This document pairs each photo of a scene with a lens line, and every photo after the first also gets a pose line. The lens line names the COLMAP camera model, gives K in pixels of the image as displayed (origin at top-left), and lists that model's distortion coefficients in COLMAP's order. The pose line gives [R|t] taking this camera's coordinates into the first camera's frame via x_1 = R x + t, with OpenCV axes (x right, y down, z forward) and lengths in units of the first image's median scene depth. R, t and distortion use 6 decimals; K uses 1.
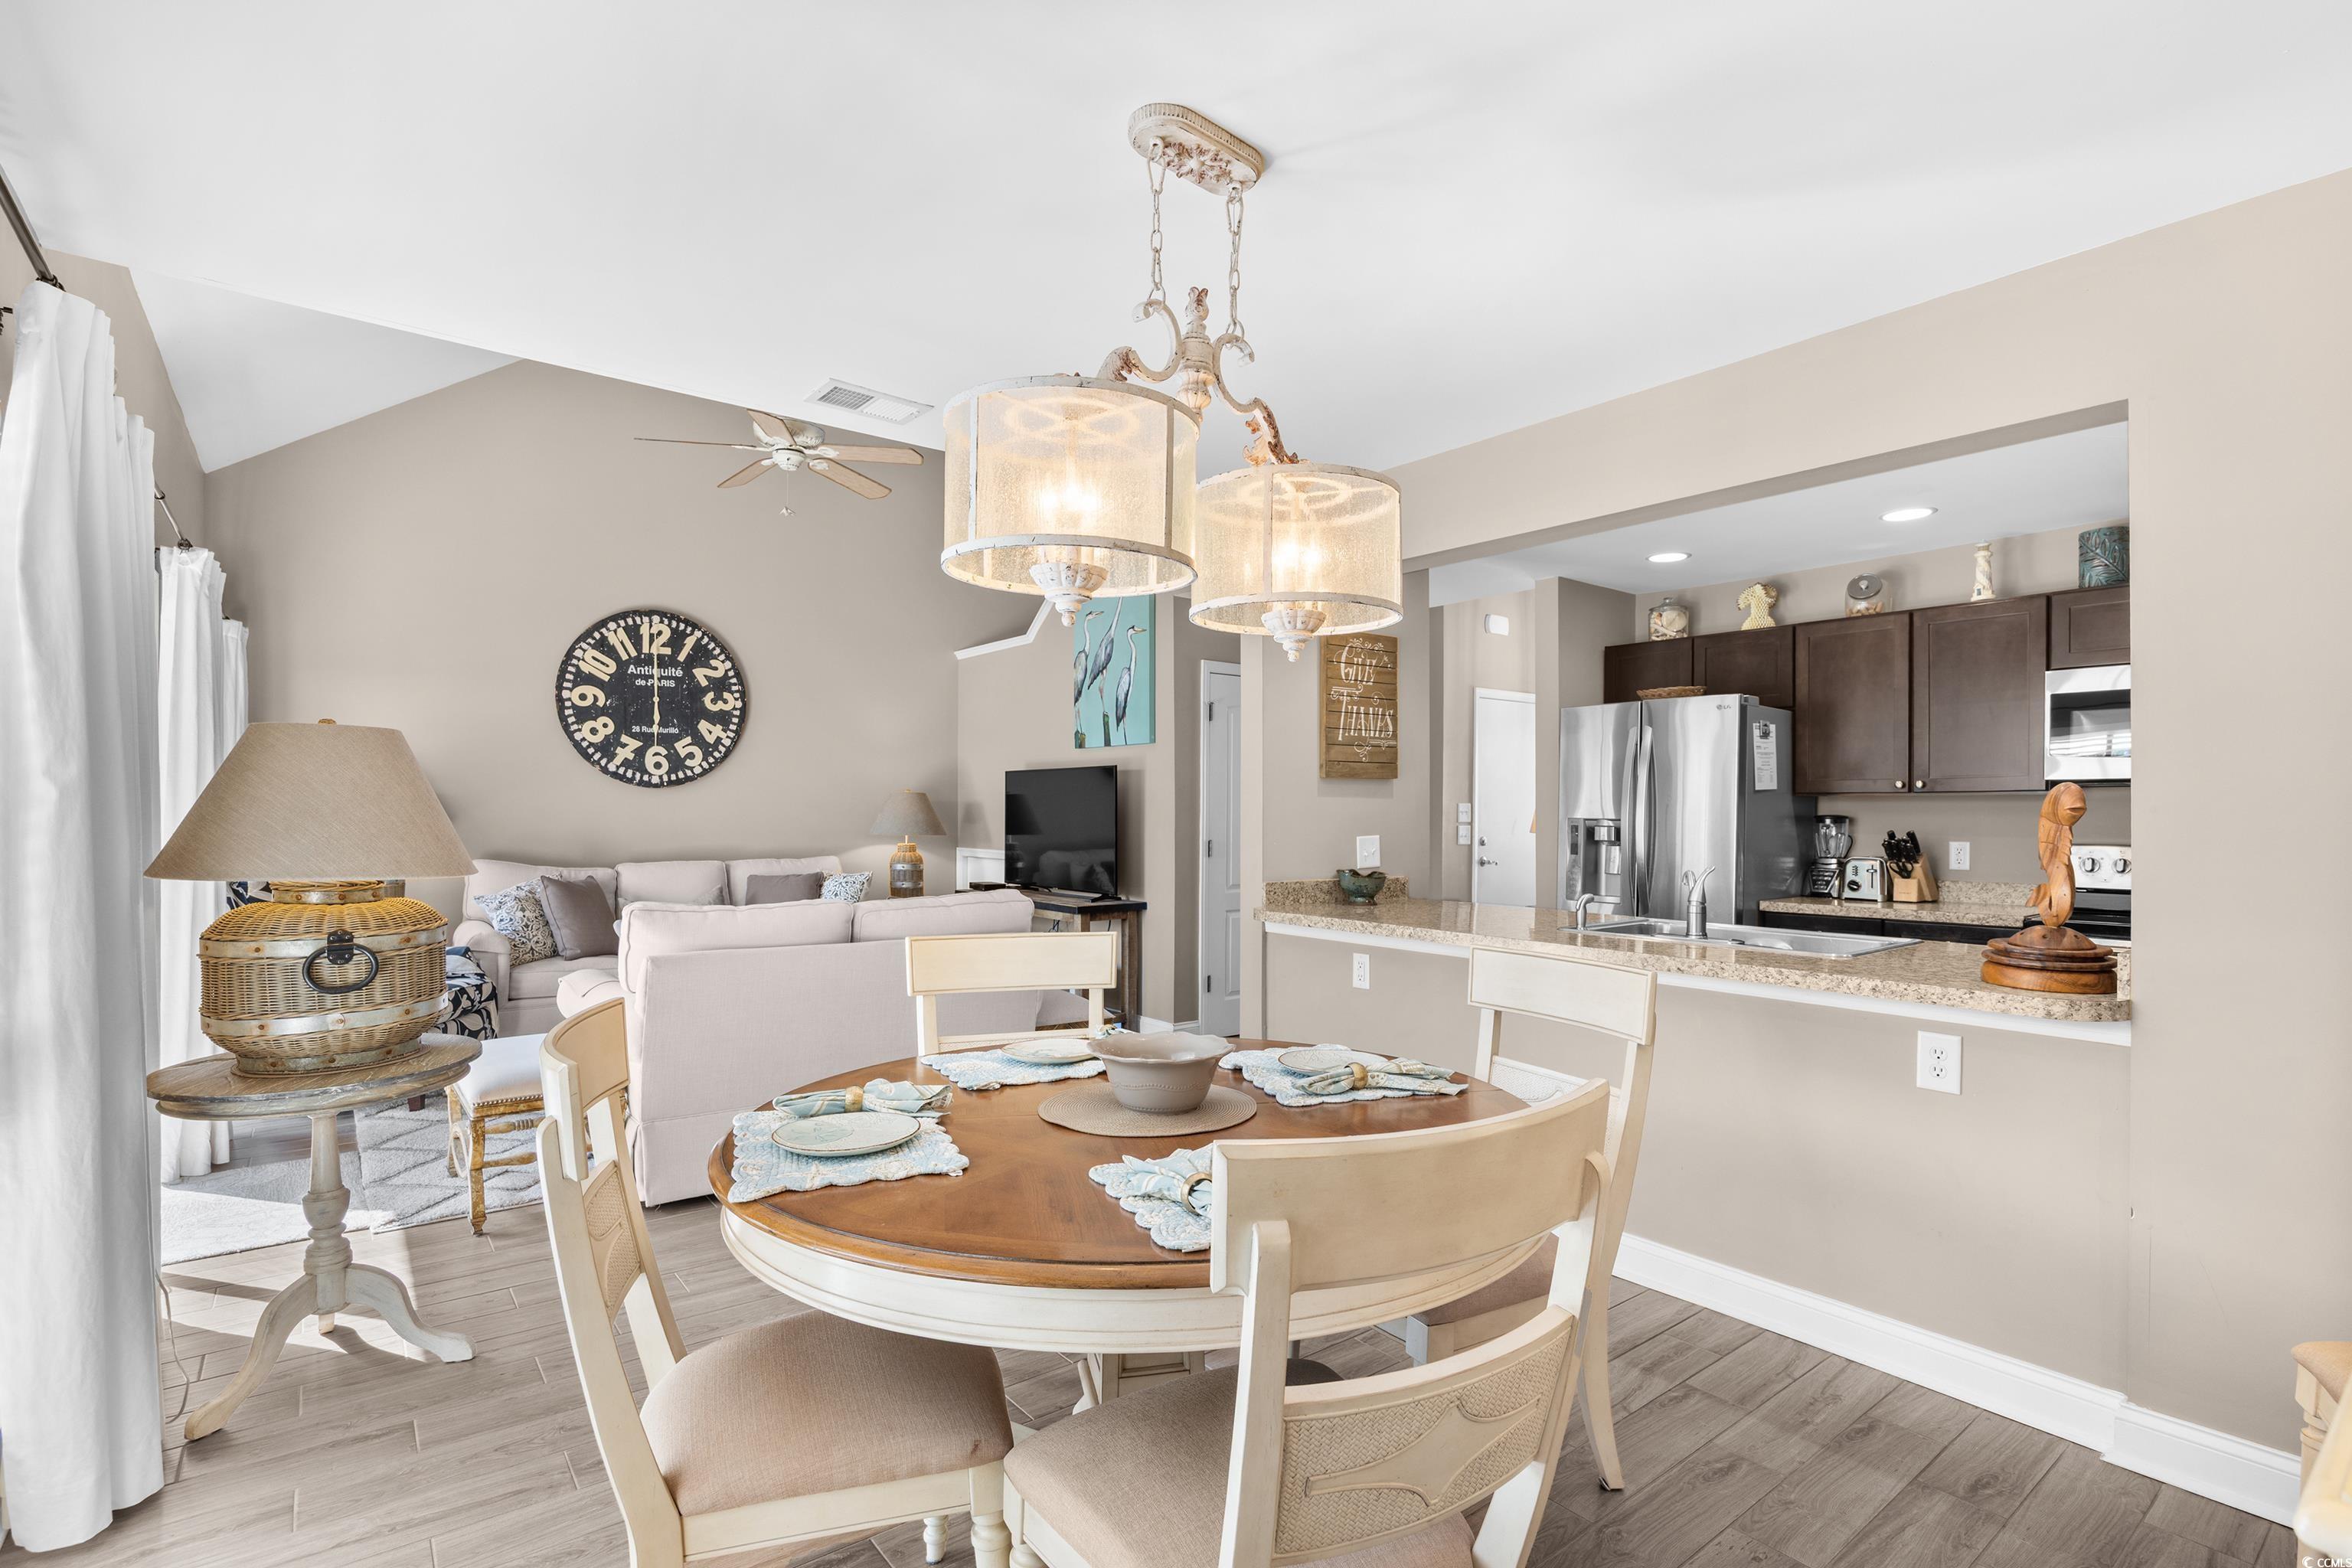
lens RADIAL K [[1098.5, 0, 1181.9], [0, 1098.5, 811.4], [0, 0, 1]] dist [-0.005483, 0.000153]
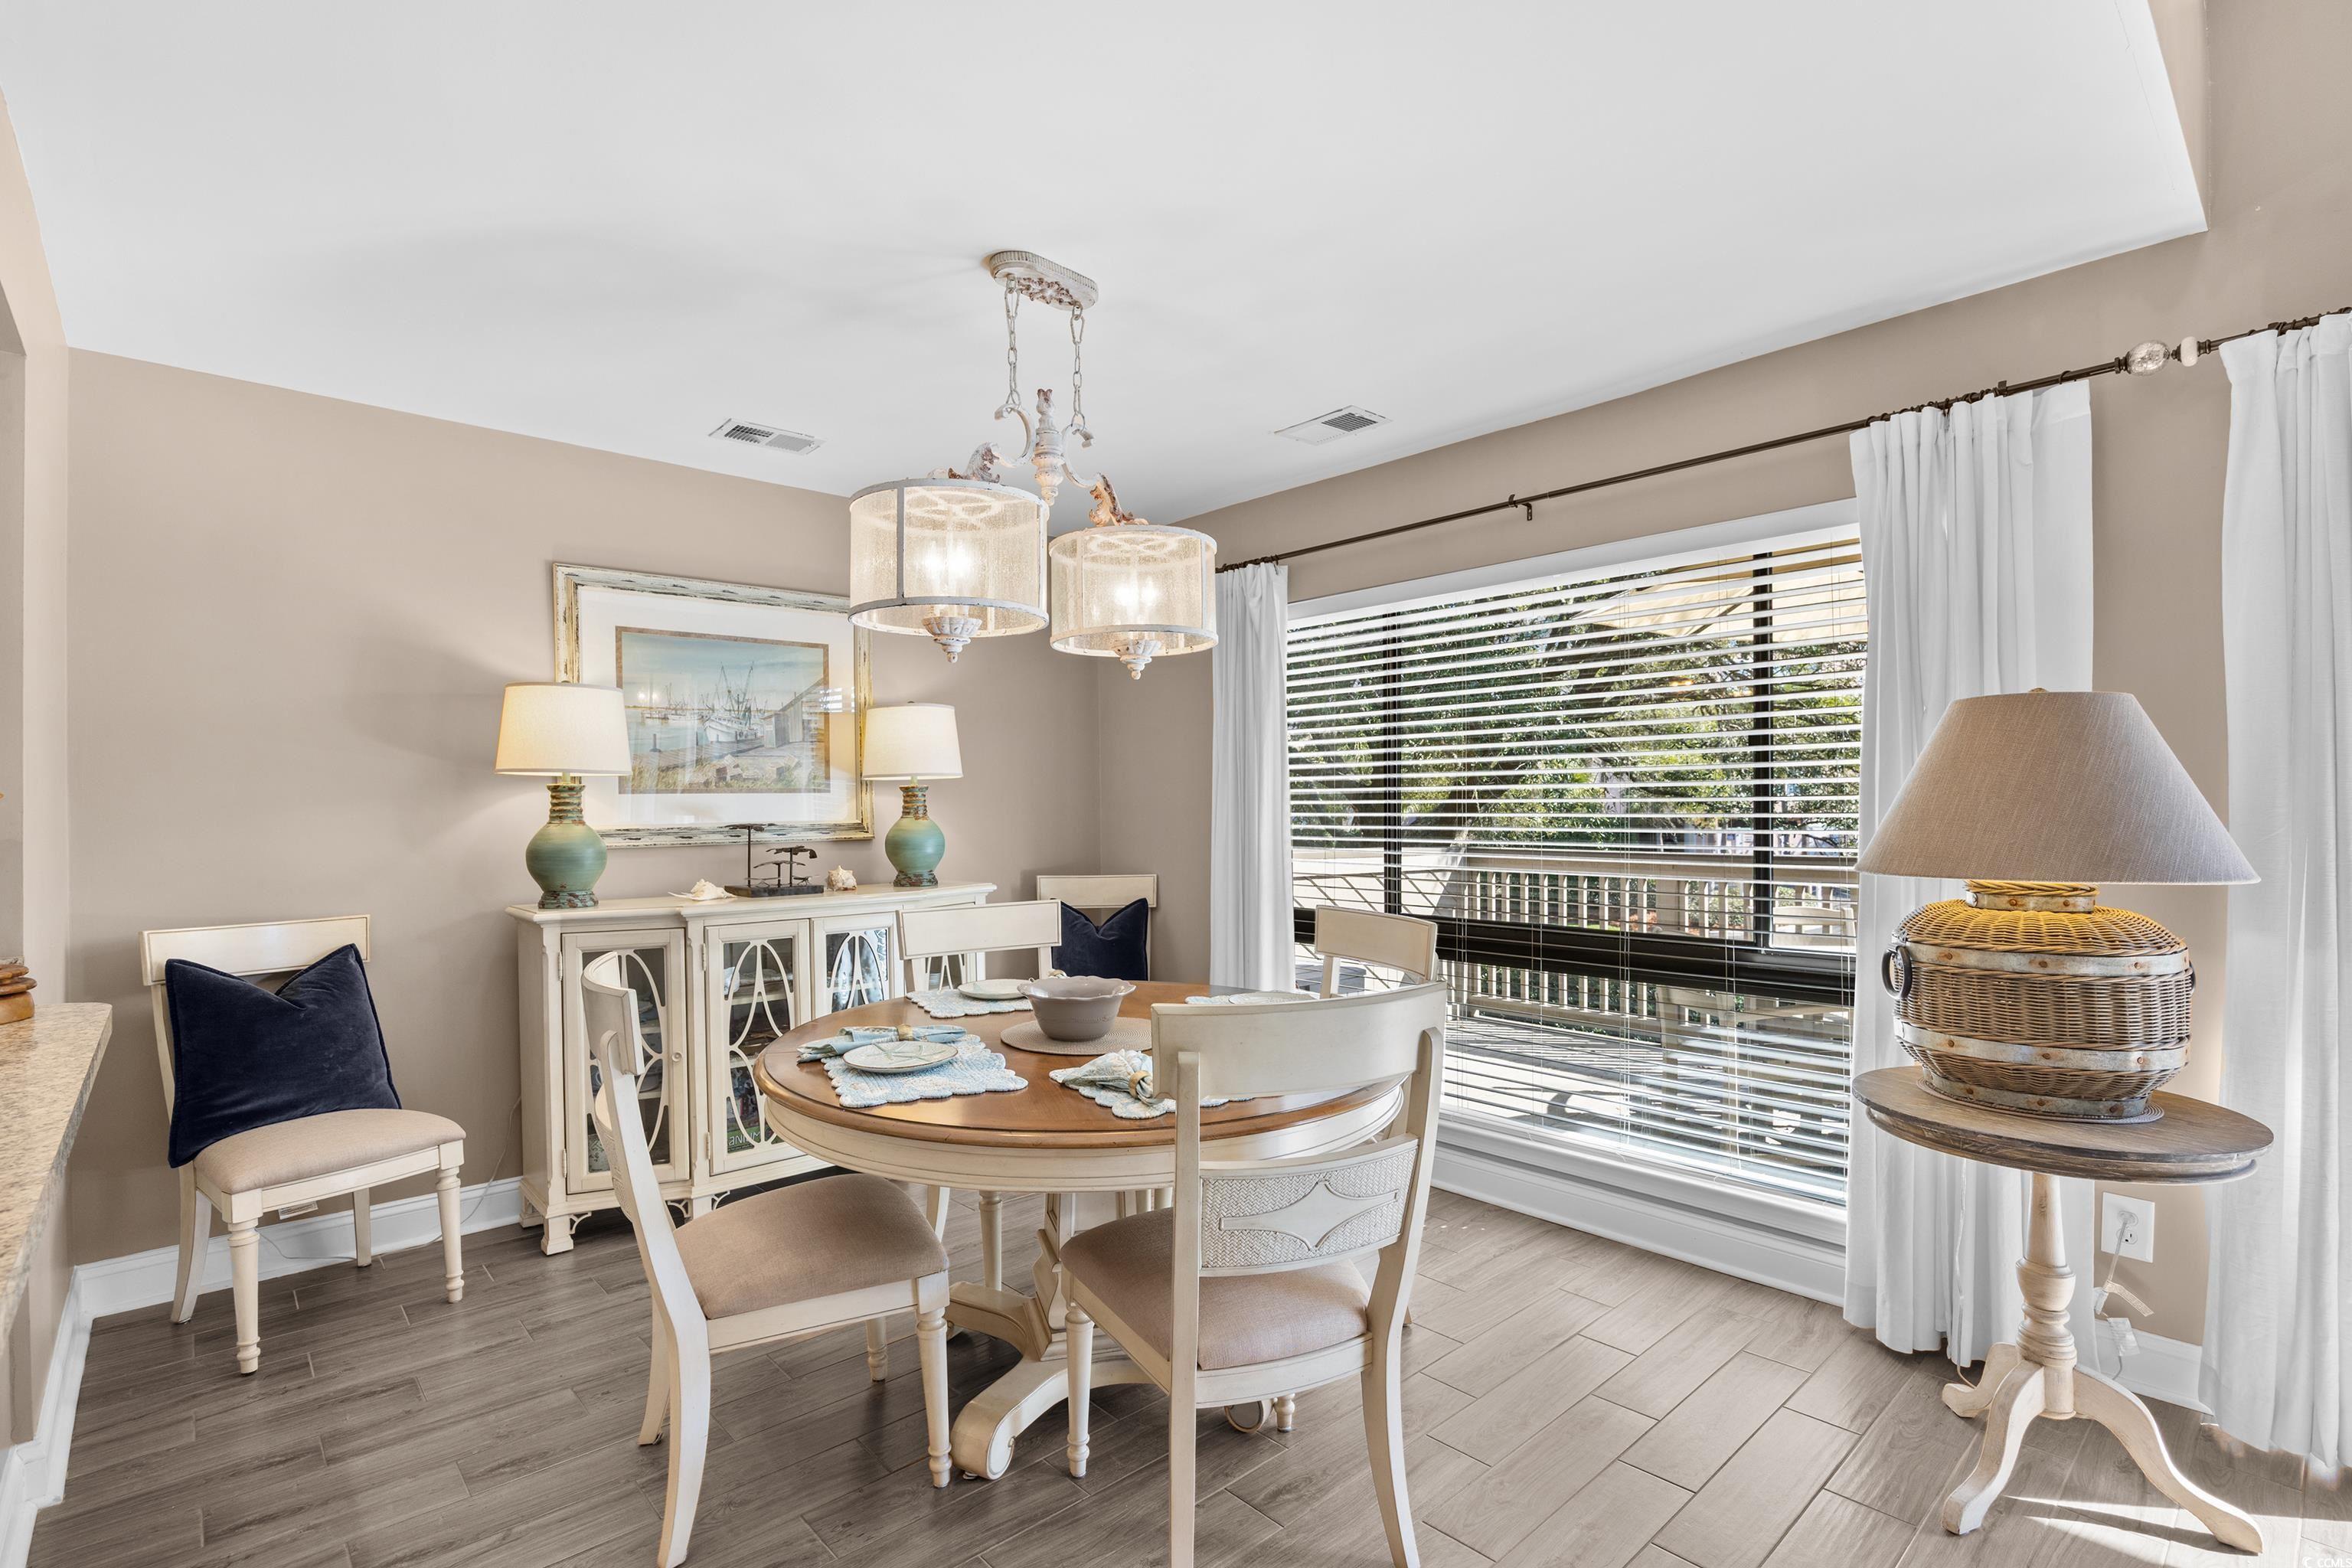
lens RADIAL K [[1098.5, 0, 1181.9], [0, 1098.5, 811.4], [0, 0, 1]] dist [-0.005483, 0.000153]
pose [[-0.996841, 0.002541, -0.079382, -0.012310], [0.002137, 0.999984, 0.005176, 0.000982], [0.079394, 0.004990, -0.996831, 0.678473]]
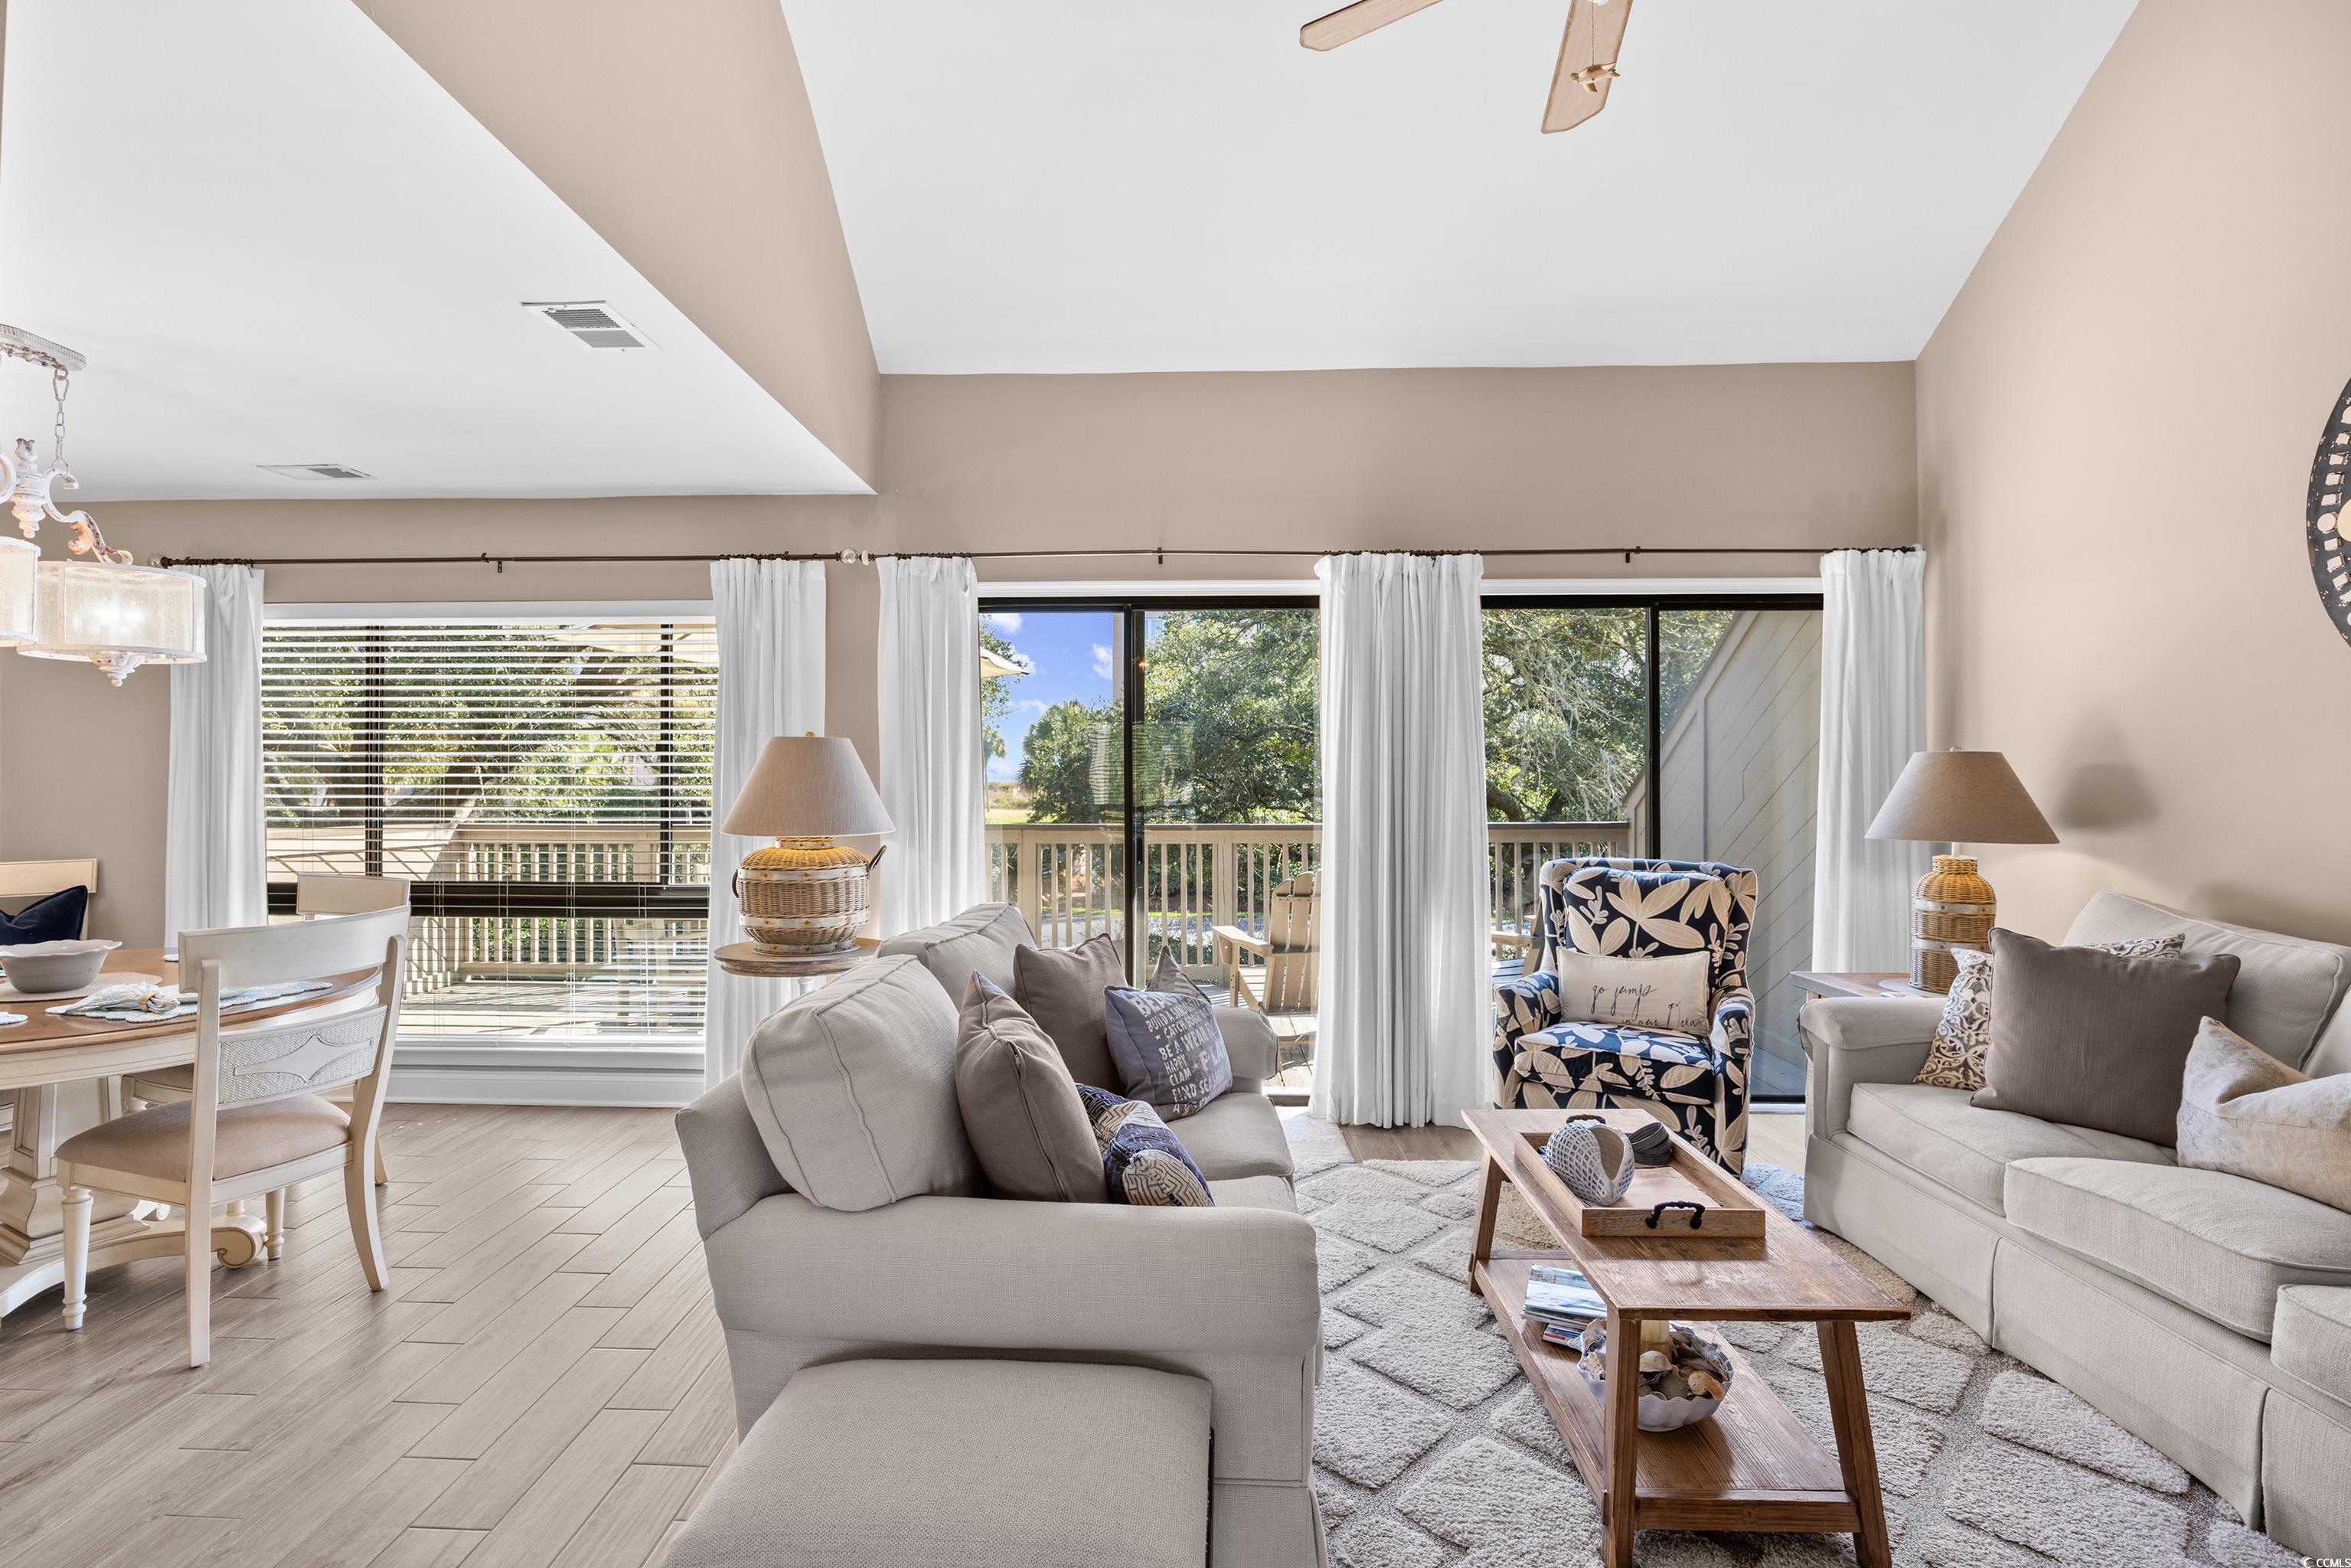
lens RADIAL K [[1119.9, 0, 1144.9], [0, 1119.9, 770.2], [0, 0, 1]] dist [-0.014408, 0.001053]
pose [[-0.643928, -0.008772, -0.765036, 0.052618], [-0.003546, 0.999958, -0.008482, -0.006877], [0.765078, -0.002749, -0.643931, 0.925965]]
